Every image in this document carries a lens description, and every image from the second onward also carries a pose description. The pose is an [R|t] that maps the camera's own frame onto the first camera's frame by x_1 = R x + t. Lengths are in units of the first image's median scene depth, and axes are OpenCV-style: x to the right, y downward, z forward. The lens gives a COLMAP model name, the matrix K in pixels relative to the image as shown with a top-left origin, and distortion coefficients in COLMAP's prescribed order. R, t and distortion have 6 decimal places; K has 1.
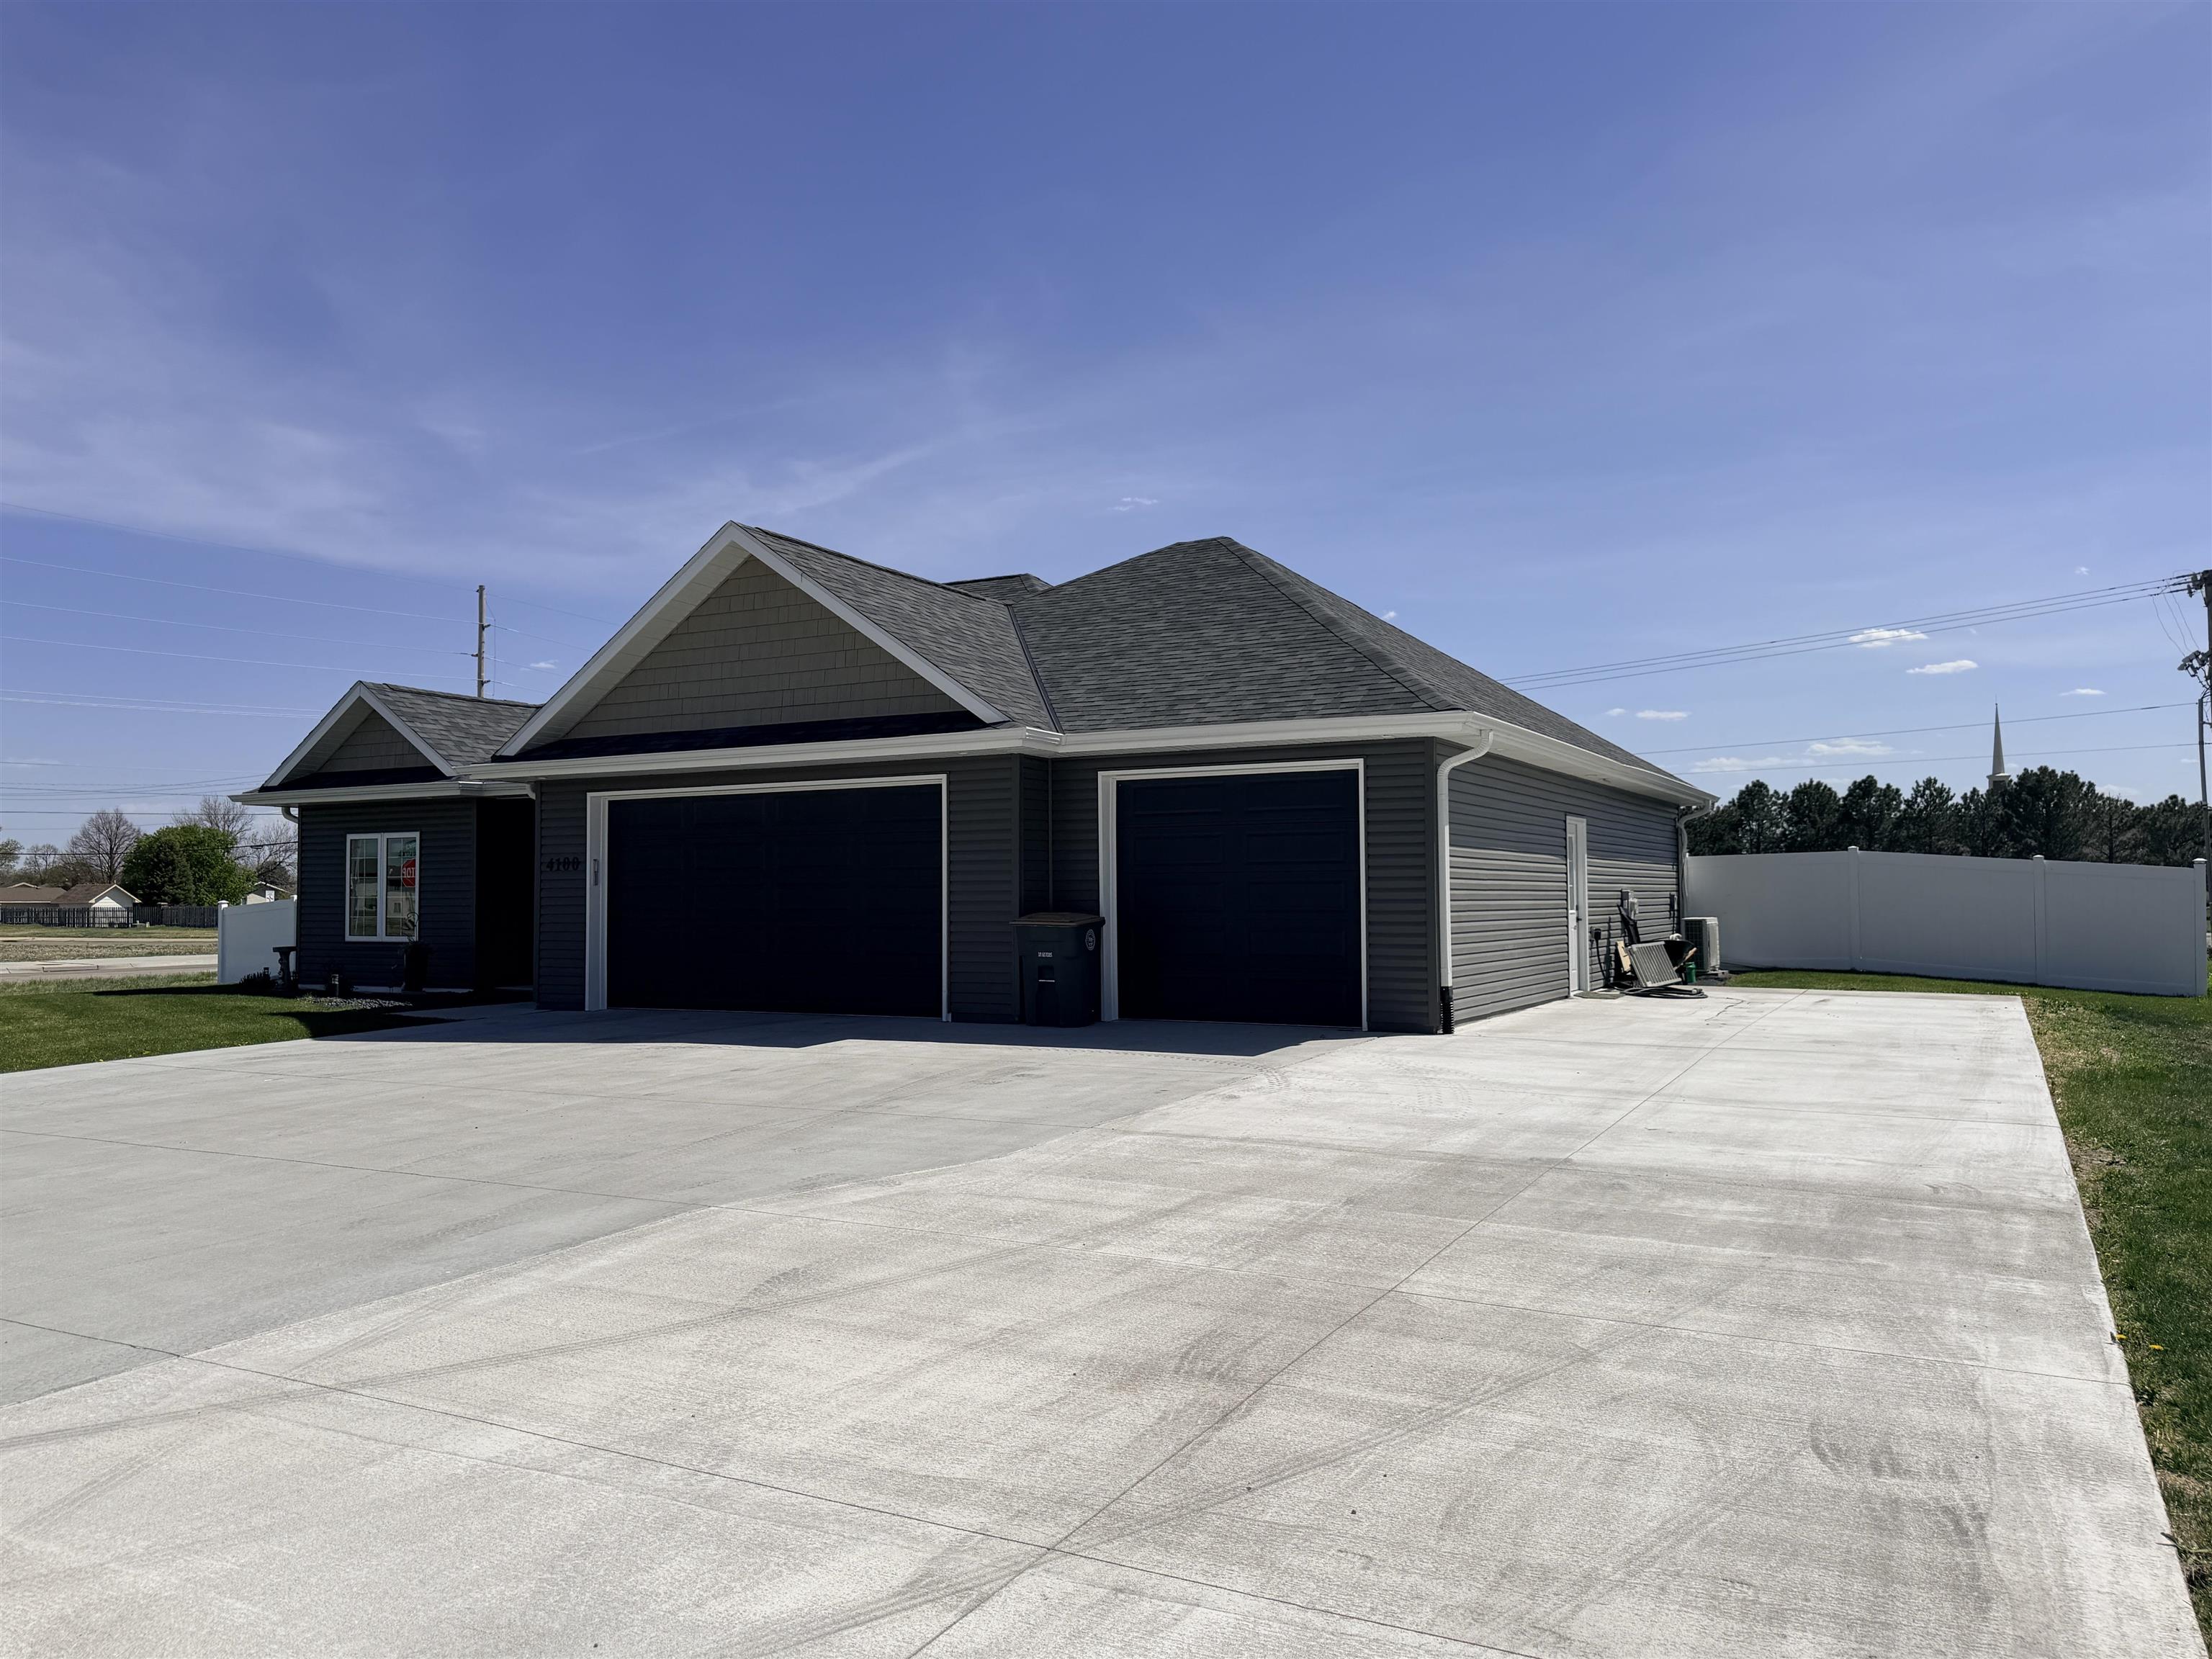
lens RADIAL K [[1625.4, 0, 1113.1], [0, 1625.4, 826.0], [0, 0, 1]] dist [-0.001324, -0.003171]
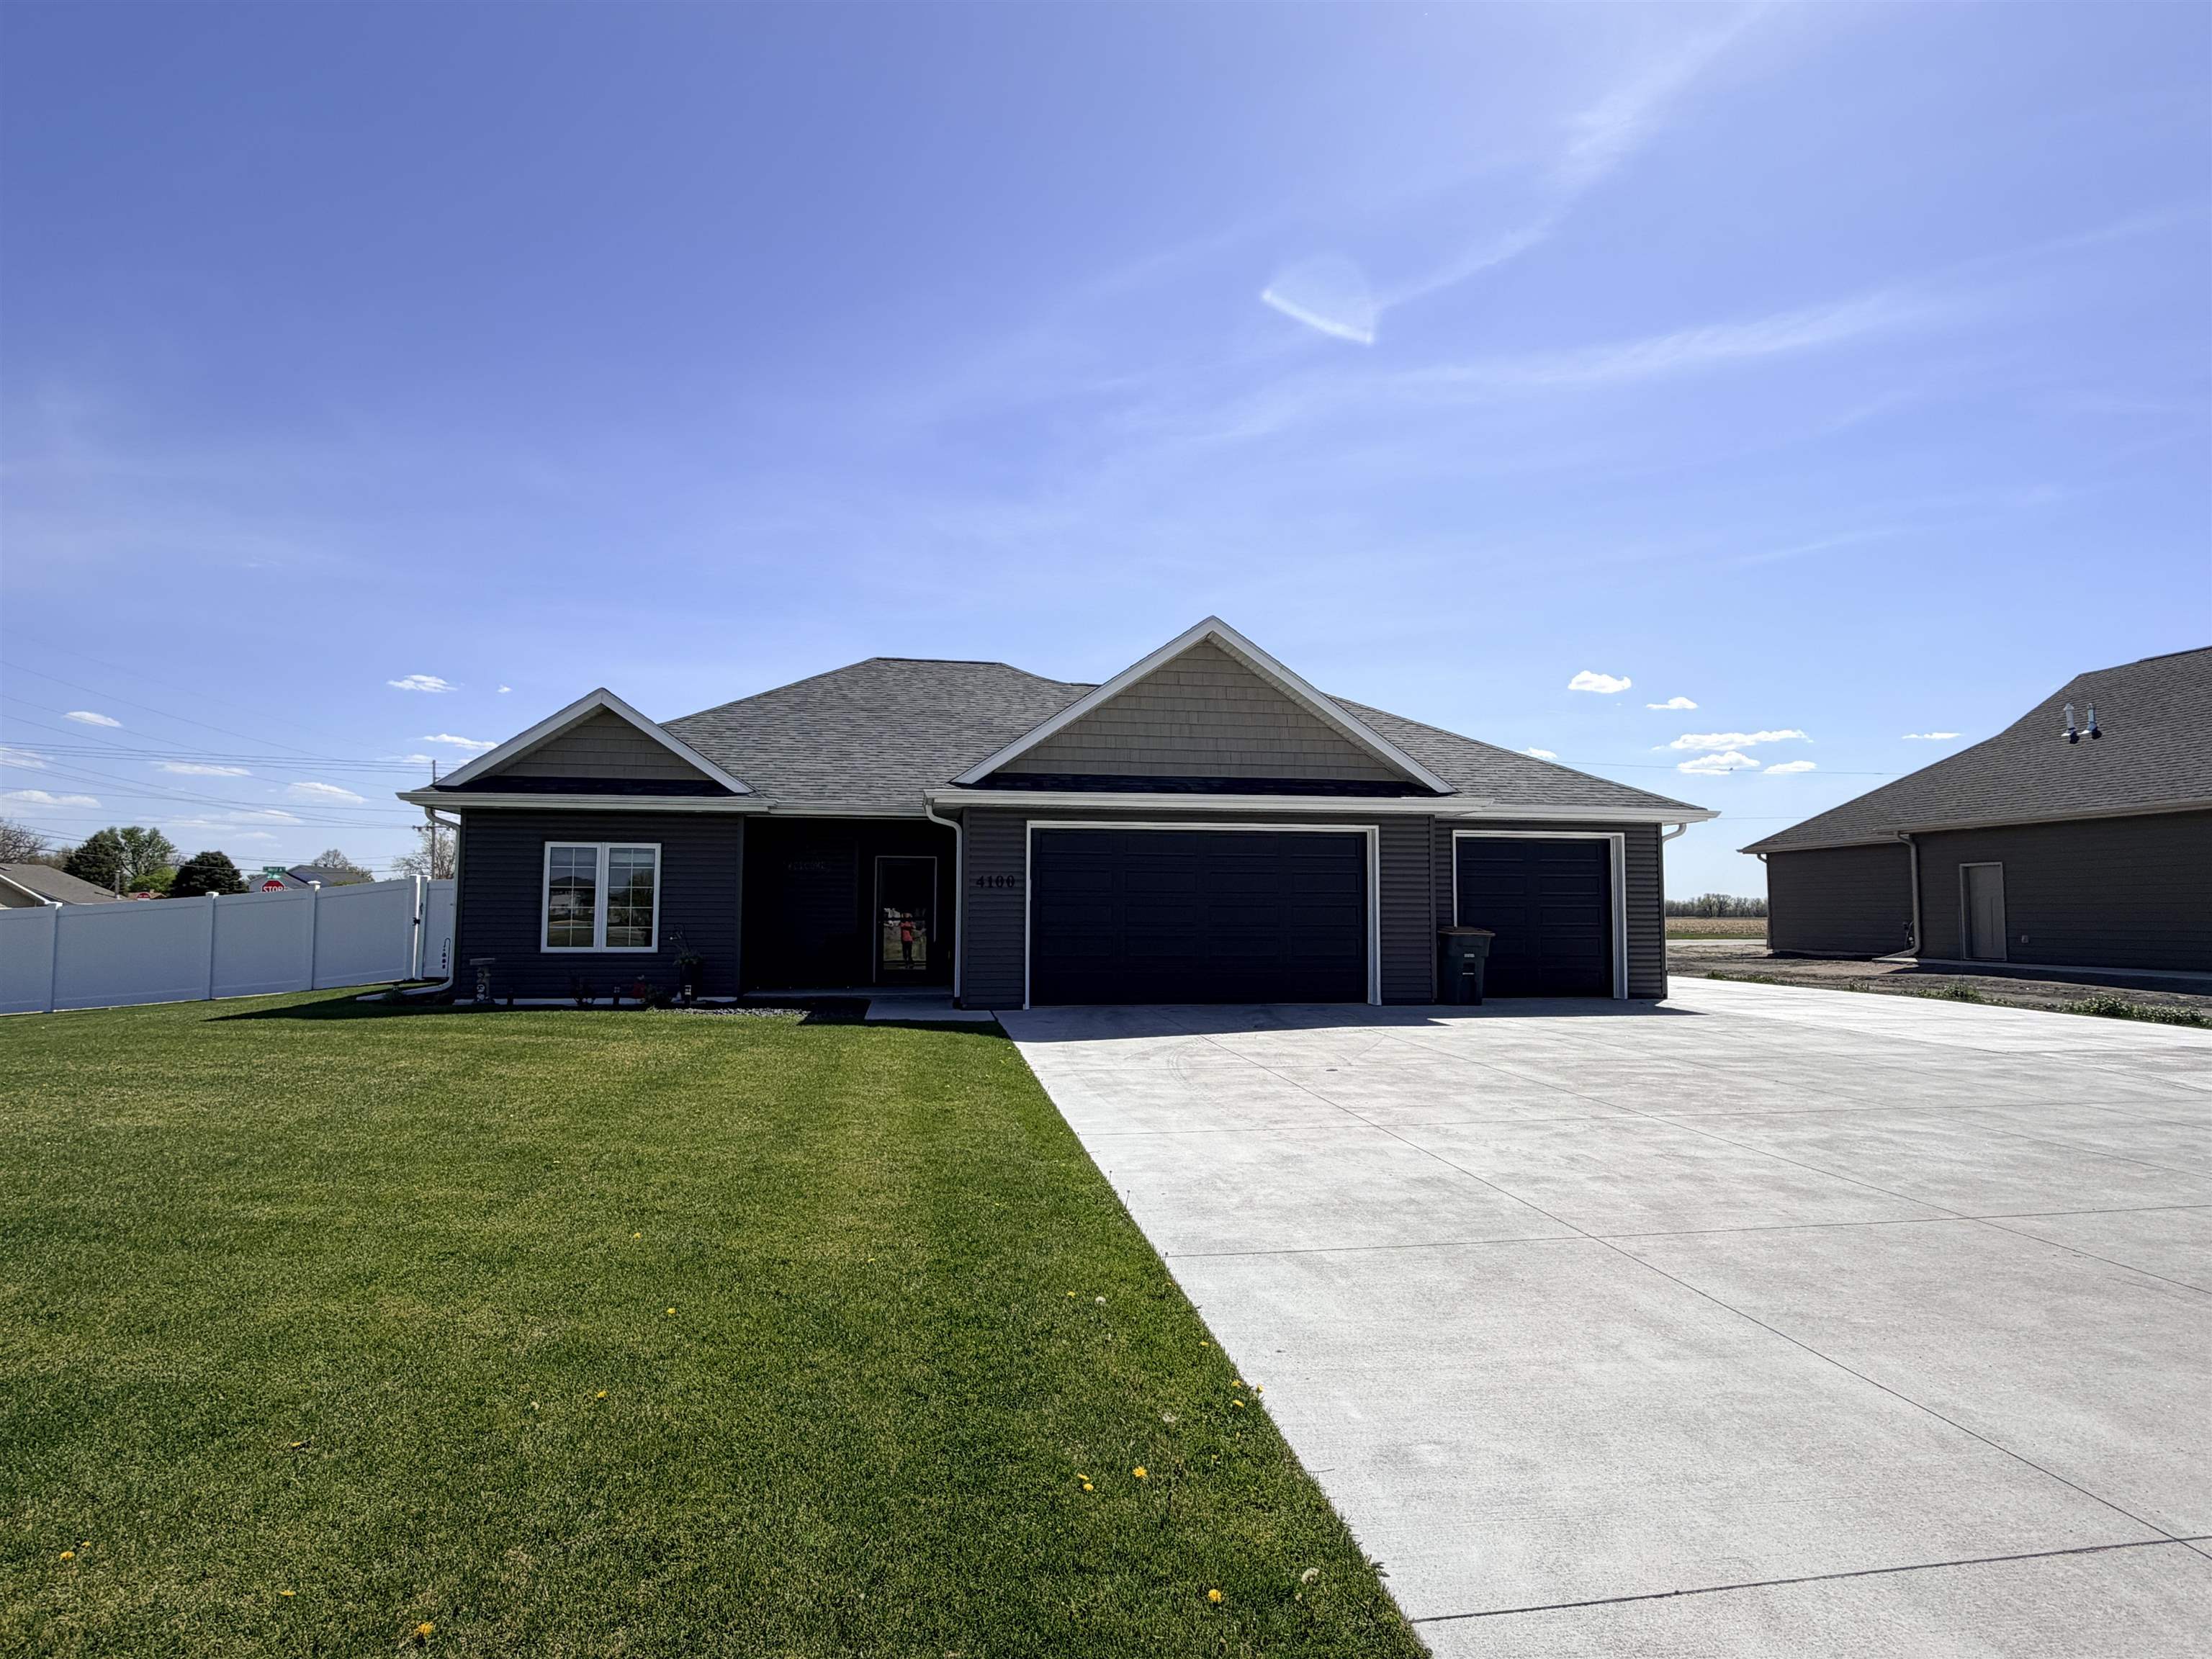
lens RADIAL K [[1171.1, 0, 1108.9], [0, 1171.1, 840.3], [0, 0, 1]] dist [-0.000116, 0.000042]
pose [[0.795181, 0.049361, 0.604360, -0.645353], [-0.036059, 0.998767, -0.034129, 0.016420], [-0.605299, 0.005346, 0.795980, 0.250675]]
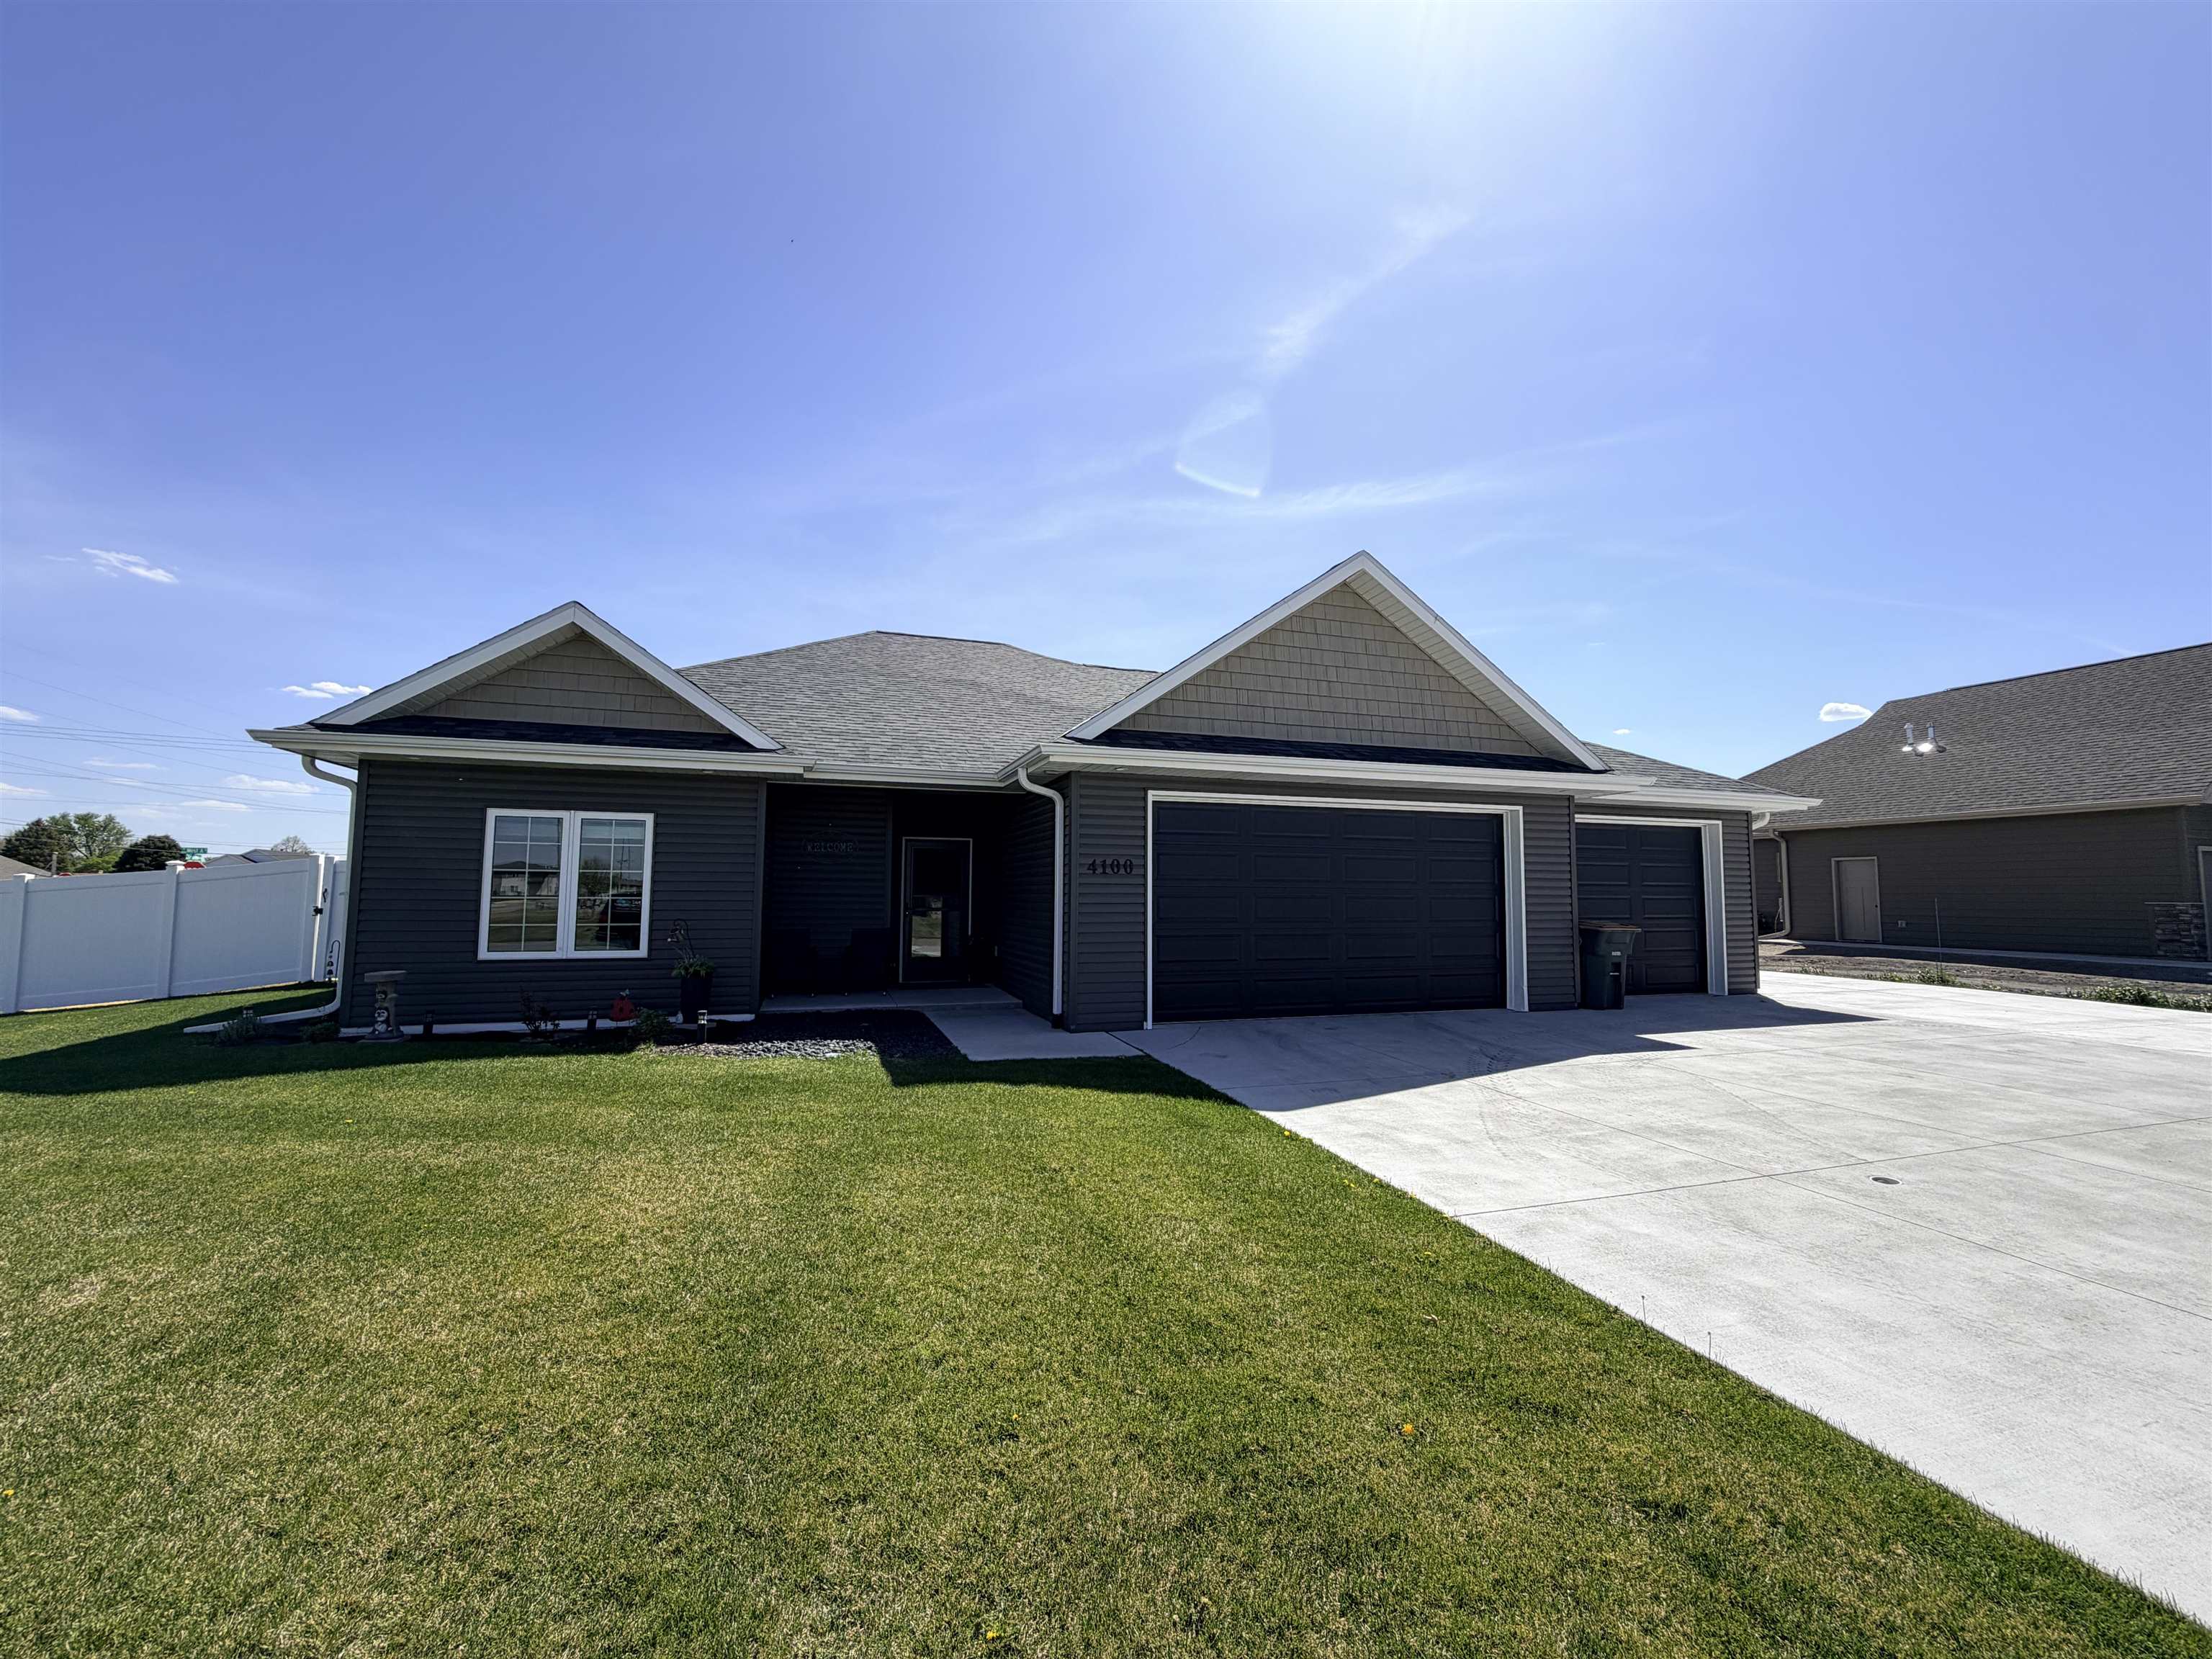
lens RADIAL K [[883.2, 0, 1100.6], [0, 883.2, 828.5], [0, 0, 1]] dist [0.002423, -0.000231]
pose [[0.695170, 0.065796, 0.715828, -0.578654], [-0.042317, 0.997821, -0.050620, 0.022811], [-0.717599, 0.004898, 0.696440, 0.555995]]
